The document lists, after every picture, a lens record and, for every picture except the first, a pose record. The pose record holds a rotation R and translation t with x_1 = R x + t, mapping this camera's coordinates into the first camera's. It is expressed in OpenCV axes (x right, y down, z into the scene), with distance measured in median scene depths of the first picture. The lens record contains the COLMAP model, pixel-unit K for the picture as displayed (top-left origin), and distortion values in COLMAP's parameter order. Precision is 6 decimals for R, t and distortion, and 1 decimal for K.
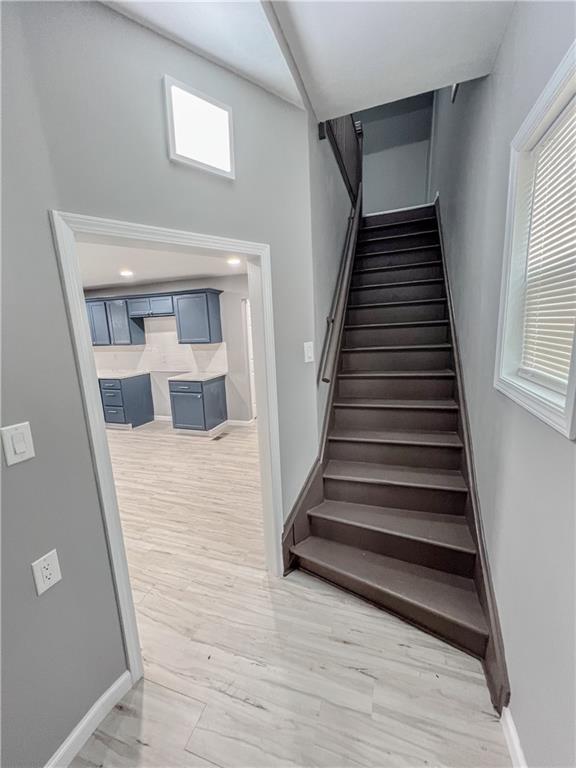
lens RADIAL K [[306.8, 0, 284.5], [0, 306.8, 383.8], [0, 0, 1]] dist [0.001884, -0.000373]
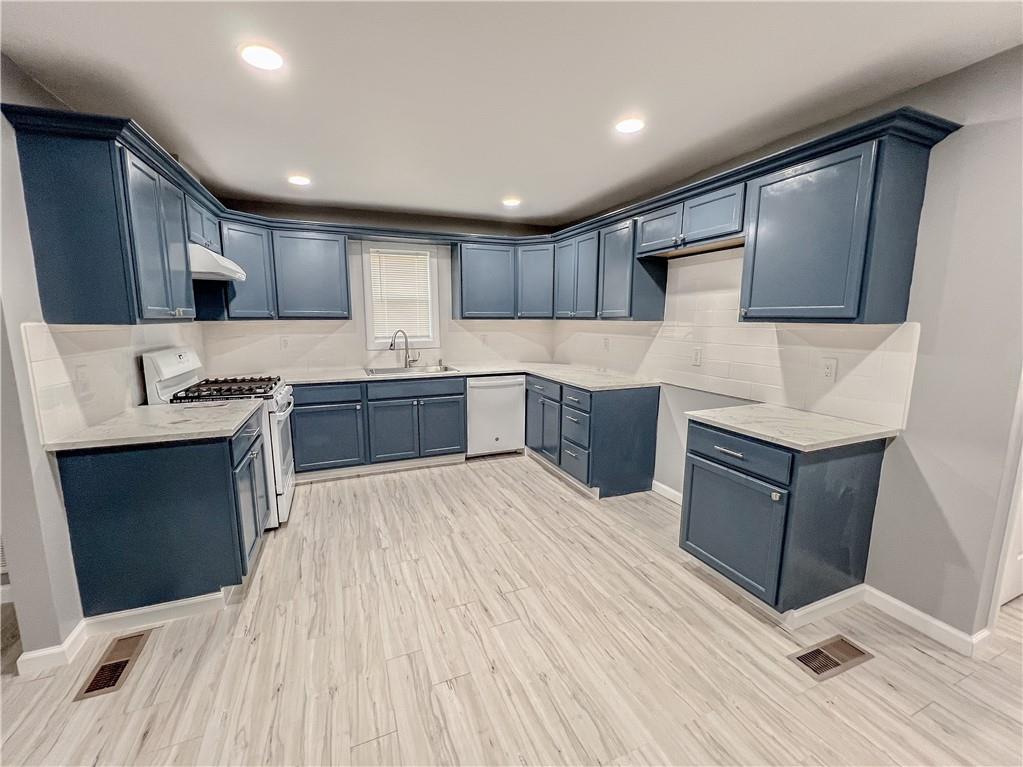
lens RADIAL K [[427.0, 0, 512.6], [0, 427.0, 385.6], [0, 0, 1]] dist [-0.000098, 0.000738]
pose [[0.667130, 0.157303, -0.728144, -0.153329], [-0.162191, 0.984674, 0.064122, -0.046997], [0.727071, 0.075321, 0.682418, 0.491687]]
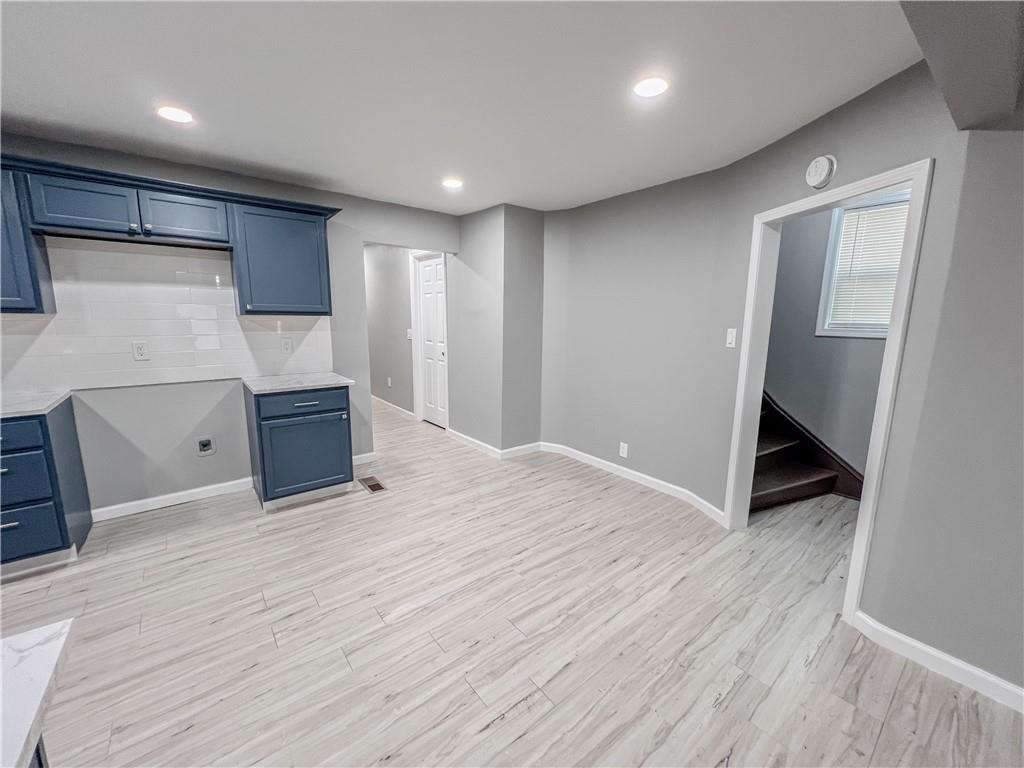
lens RADIAL K [[409.1, 0, 512.5], [0, 409.1, 384.1], [0, 0, 1]] dist [0.001884, -0.000373]
pose [[0.528042, -0.093647, 0.844039, -0.662397], [0.119972, 0.992159, 0.035025, -0.002688], [-0.840701, 0.082766, 0.535137, 0.366478]]
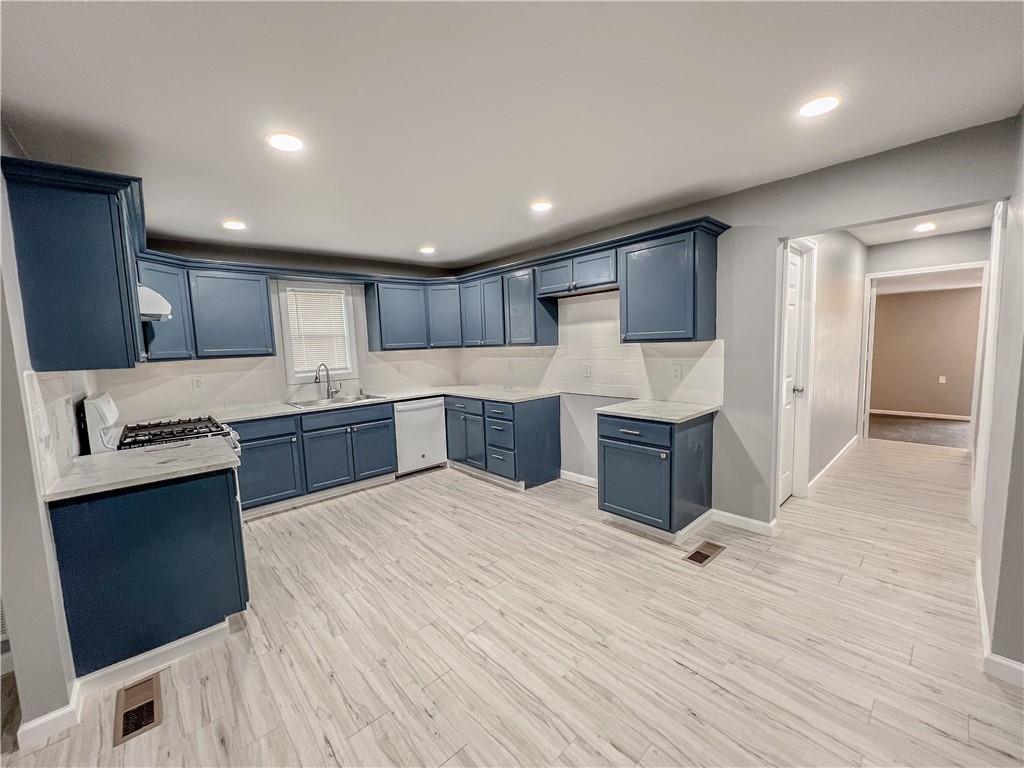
lens RADIAL K [[409.1, 0, 512.0], [0, 409.1, 386.8], [0, 0, 1]] dist [0.001884, -0.000373]
pose [[0.876983, 0.057103, -0.477117, -0.179924], [-0.083368, 0.995937, -0.034040, -0.019860], [0.473235, 0.069629, 0.878180, 0.333631]]
